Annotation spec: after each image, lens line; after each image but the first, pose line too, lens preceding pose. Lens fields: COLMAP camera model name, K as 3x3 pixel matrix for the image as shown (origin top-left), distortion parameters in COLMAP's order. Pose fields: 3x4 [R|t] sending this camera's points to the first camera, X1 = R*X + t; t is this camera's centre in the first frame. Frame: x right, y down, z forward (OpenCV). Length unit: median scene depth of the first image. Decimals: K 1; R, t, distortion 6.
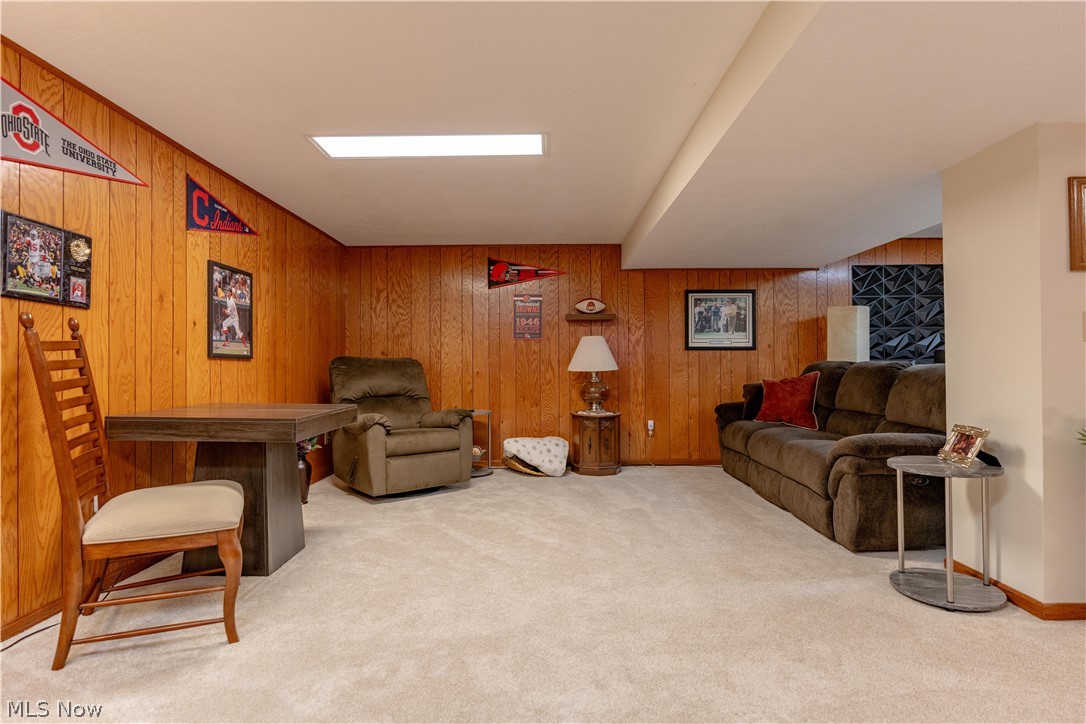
lens RADIAL K [[556.3, 0, 545.6], [0, 556.3, 363.3], [0, 0, 1]] dist [-0.004083, 0.000266]
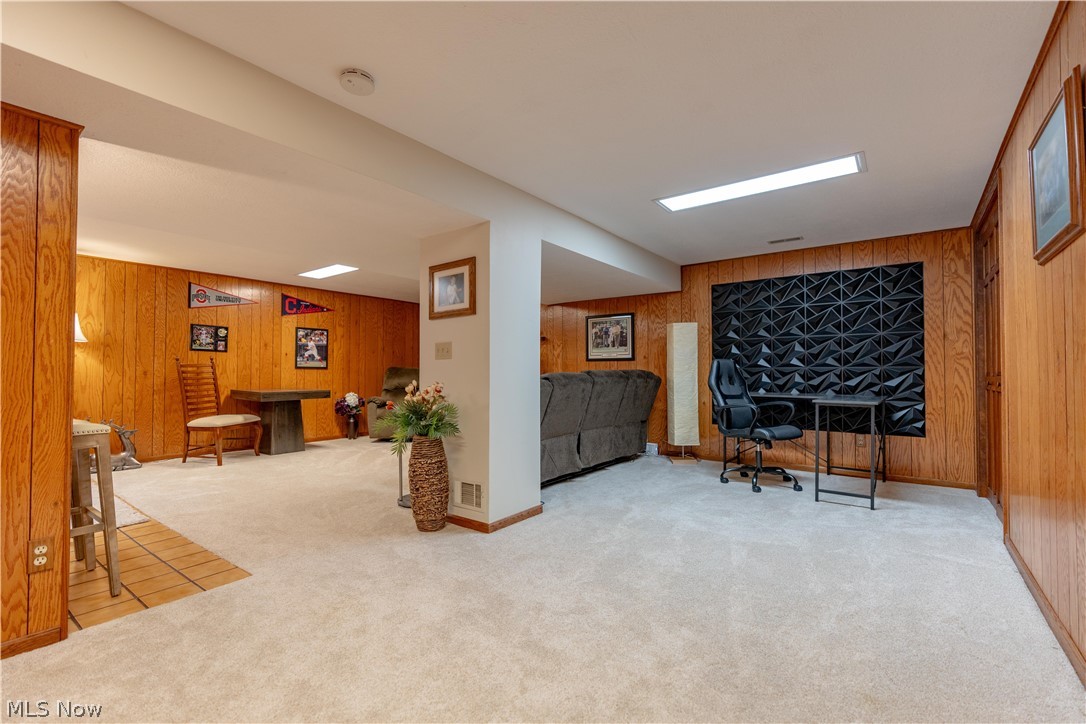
lens RADIAL K [[491.7, 0, 540.6], [0, 491.7, 363.2], [0, 0, 1]] dist [-0.006422, 0.000724]
pose [[0.791211, -0.006849, -0.611505, 1.360155], [-0.000309, 0.999933, -0.011600, -0.007446], [0.611544, 0.009367, 0.791155, -0.010703]]
